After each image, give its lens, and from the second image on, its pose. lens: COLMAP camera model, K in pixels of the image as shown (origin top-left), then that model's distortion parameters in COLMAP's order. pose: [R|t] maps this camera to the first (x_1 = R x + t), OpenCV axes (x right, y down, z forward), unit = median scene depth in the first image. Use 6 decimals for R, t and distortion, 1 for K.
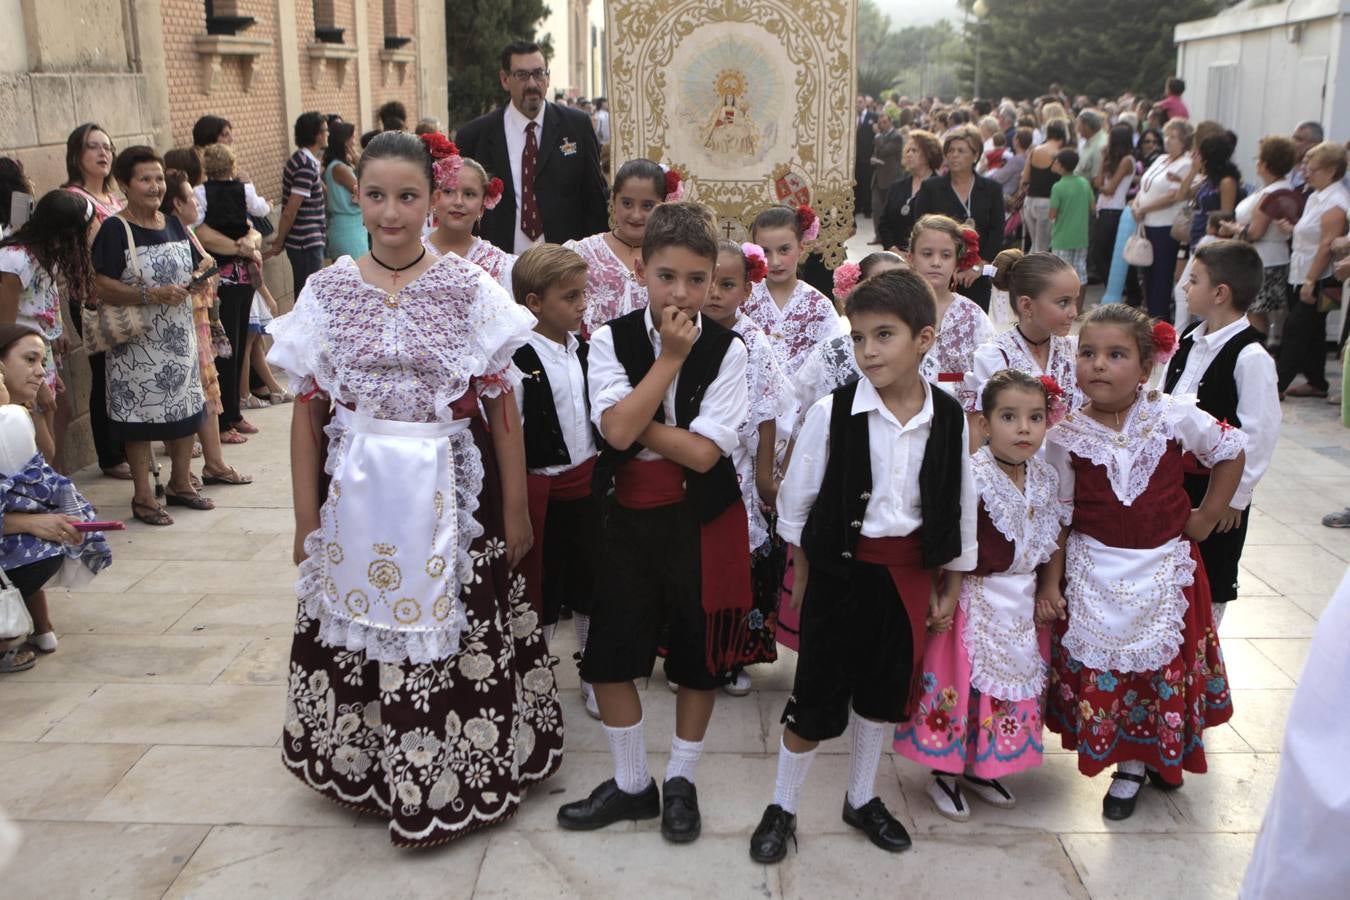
lens RADIAL K [[1328.0, 0, 675.0], [0, 1328.0, 450.0], [0, 0, 1]] dist [-0.095783, 0.102571]
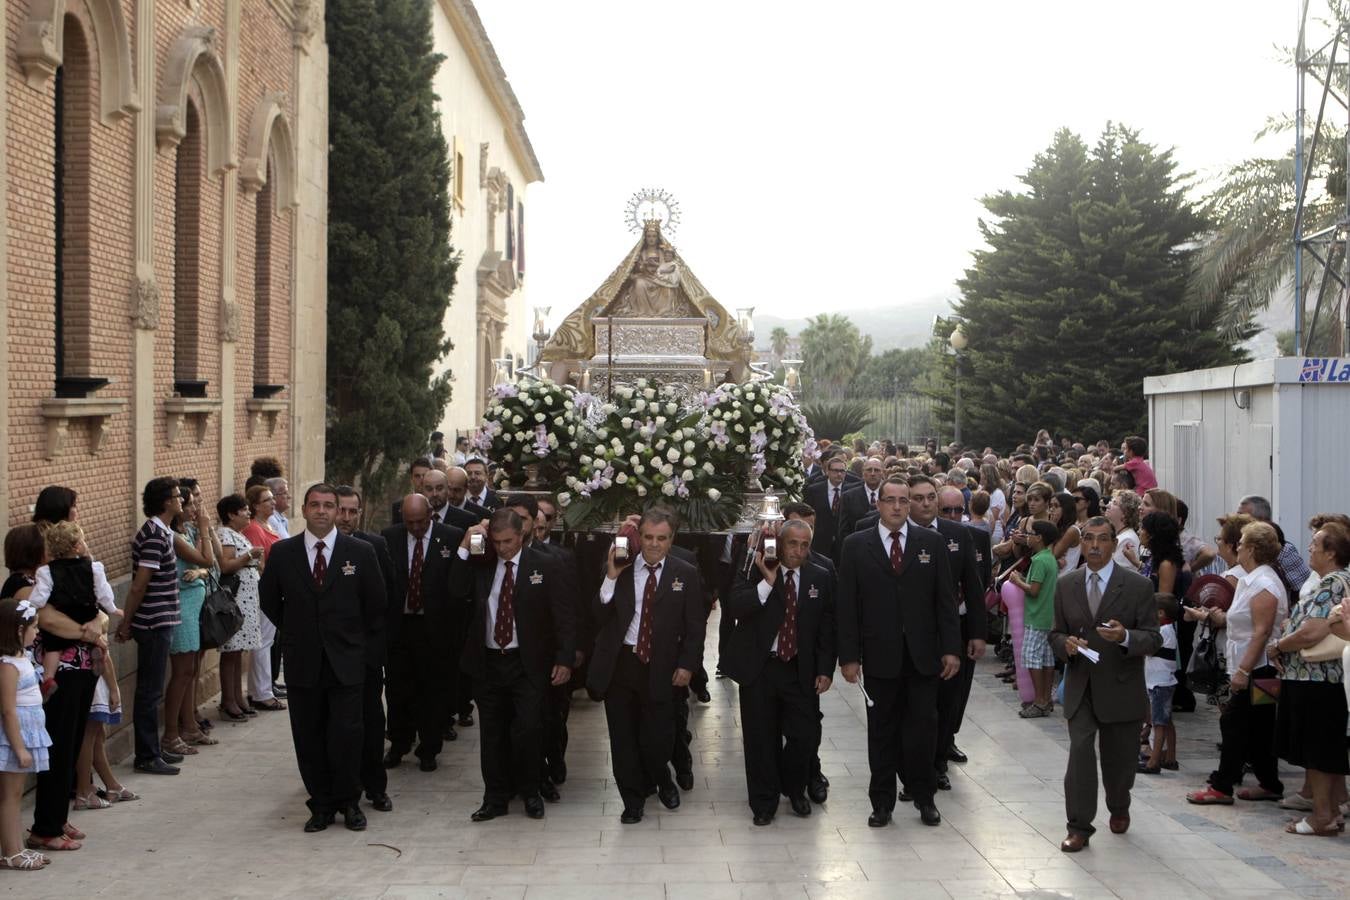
lens RADIAL K [[1665.3, 0, 675.0], [0, 1665.3, 450.0], [0, 0, 1]] dist [-0.070694, 0.065408]
pose [[0.999355, 0.010281, 0.034397, 0.033718], [-0.001565, 0.969680, -0.244375, 0.002639], [-0.035866, 0.244163, 0.969071, -0.115918]]
